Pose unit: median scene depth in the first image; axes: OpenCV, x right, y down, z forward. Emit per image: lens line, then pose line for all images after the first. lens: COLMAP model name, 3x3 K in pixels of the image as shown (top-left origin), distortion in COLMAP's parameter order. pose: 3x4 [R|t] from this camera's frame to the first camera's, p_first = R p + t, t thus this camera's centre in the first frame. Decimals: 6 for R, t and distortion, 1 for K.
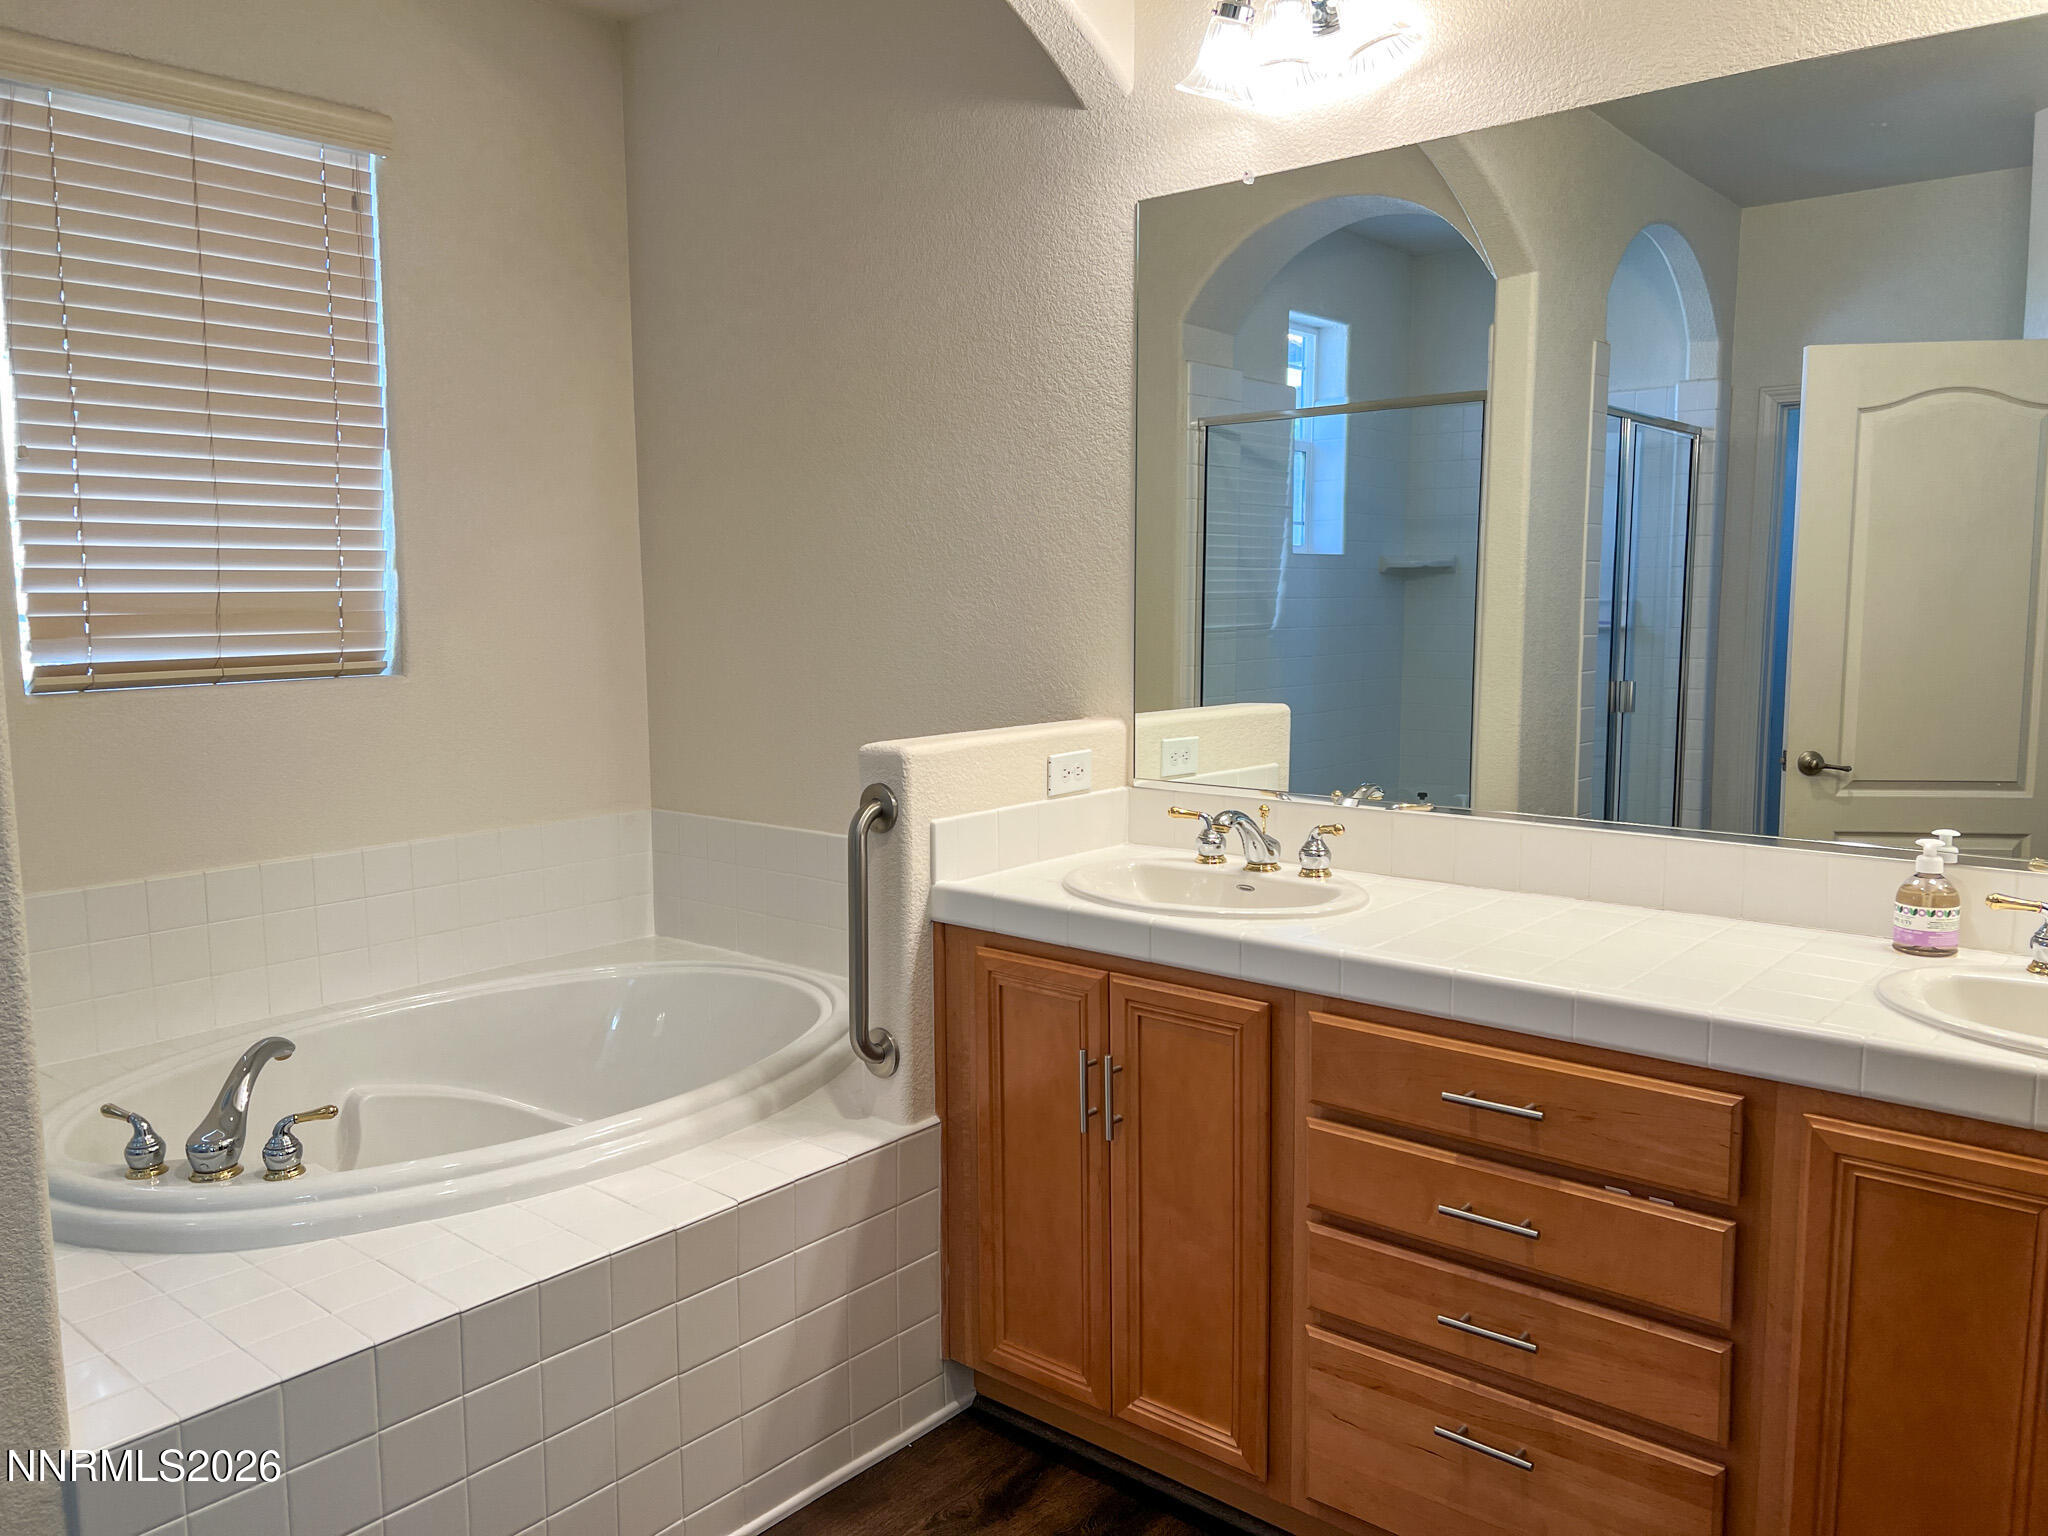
lens RADIAL K [[1566.3, 0, 1020.6], [0, 1566.3, 780.4], [0, 0, 1]] dist [0.051887, -0.083258]
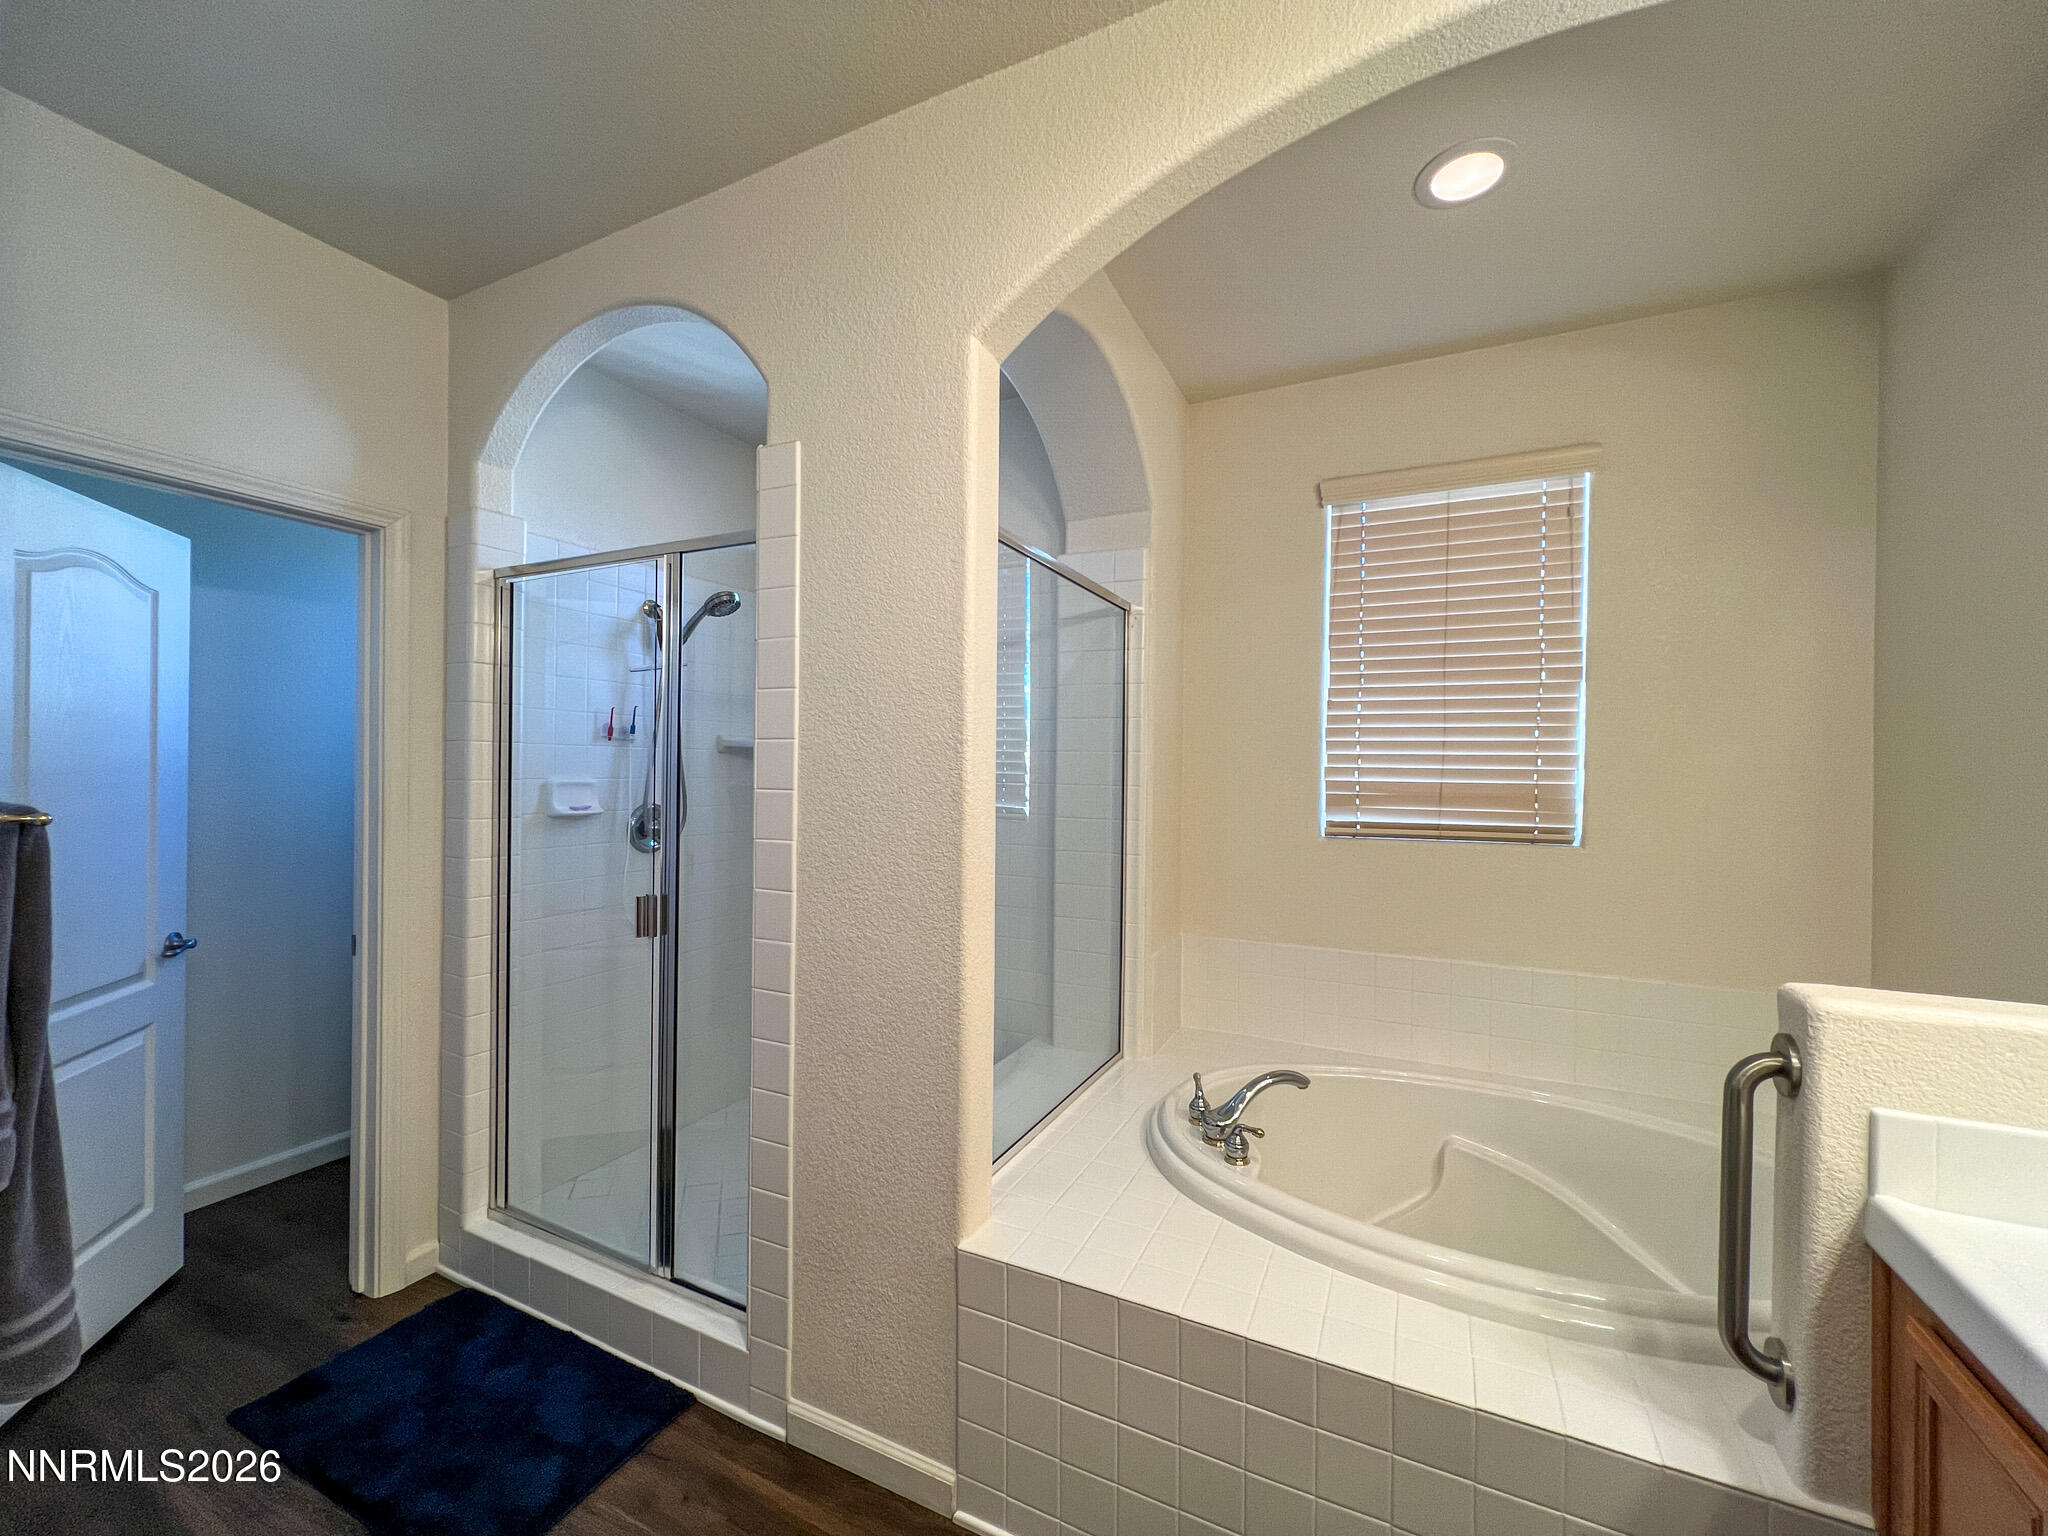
lens RADIAL K [[819.4, 0, 1029.5], [0, 819.4, 771.9], [0, 0, 1]] dist [-0.000923, -0.000025]
pose [[0.252729, 0.012884, -0.967451, 0.175868], [-0.132765, 0.990915, -0.021486, -0.057897], [0.958385, 0.133874, 0.252143, 0.401891]]
